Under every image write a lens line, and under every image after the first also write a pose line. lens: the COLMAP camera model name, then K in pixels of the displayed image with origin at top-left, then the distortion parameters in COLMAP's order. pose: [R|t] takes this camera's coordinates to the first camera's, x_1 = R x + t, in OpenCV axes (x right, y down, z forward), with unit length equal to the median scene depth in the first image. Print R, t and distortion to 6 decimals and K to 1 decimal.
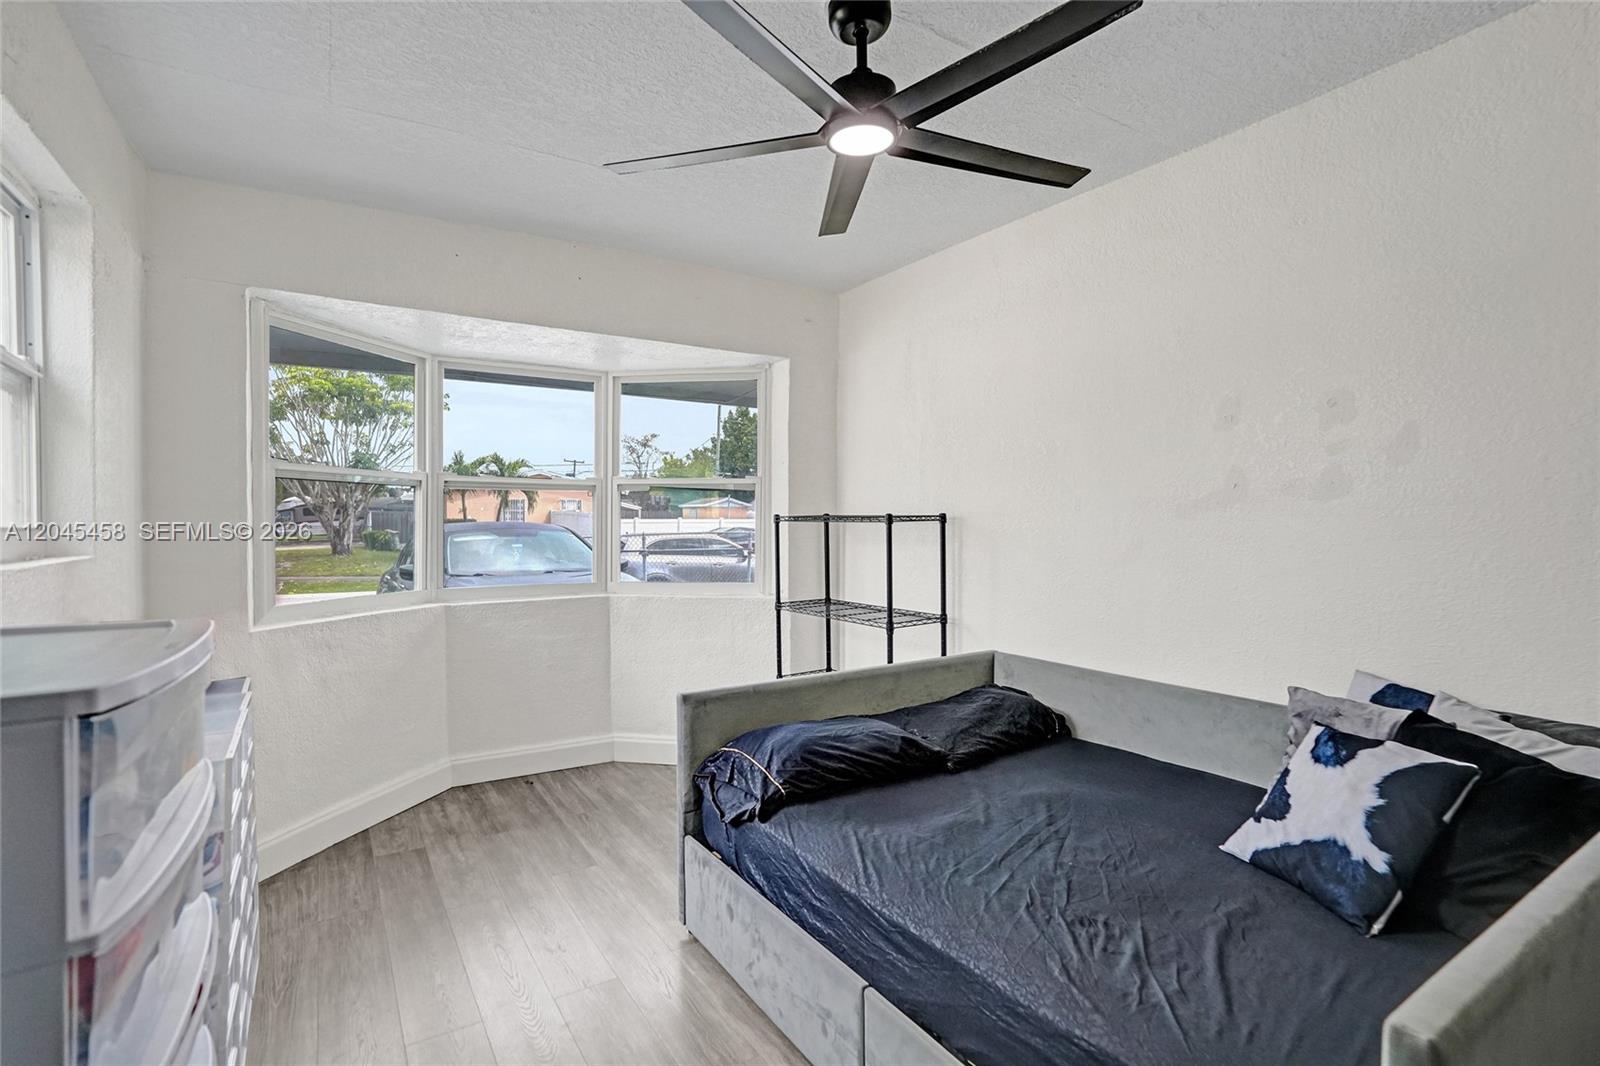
lens RADIAL K [[748.6, 0, 791.3], [0, 748.6, 533.3], [0, 0, 1]] dist [-0.045619, 0.028850]
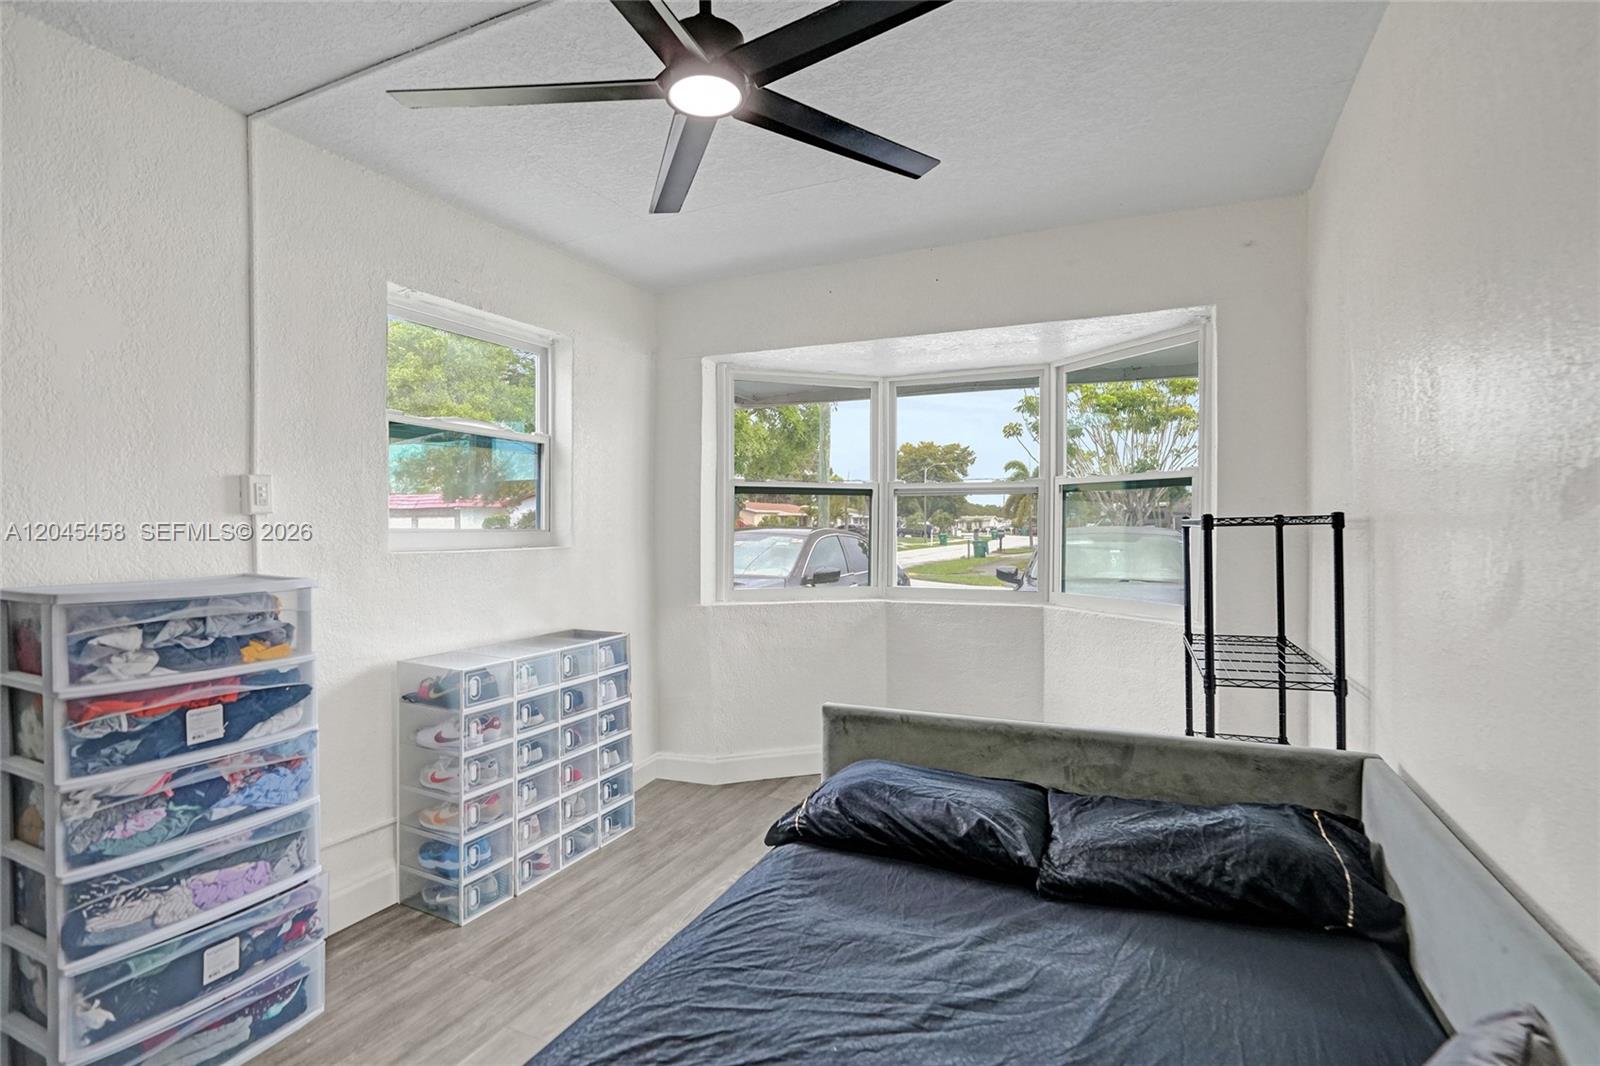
lens RADIAL K [[748.6, 0, 791.3], [0, 748.6, 533.3], [0, 0, 1]] dist [-0.045619, 0.028850]
pose [[0.555071, 0.007388, -0.831770, 0.452431], [-0.012224, 0.999925, 0.000724, -0.004899], [0.831713, 0.009765, 0.555119, 0.304261]]
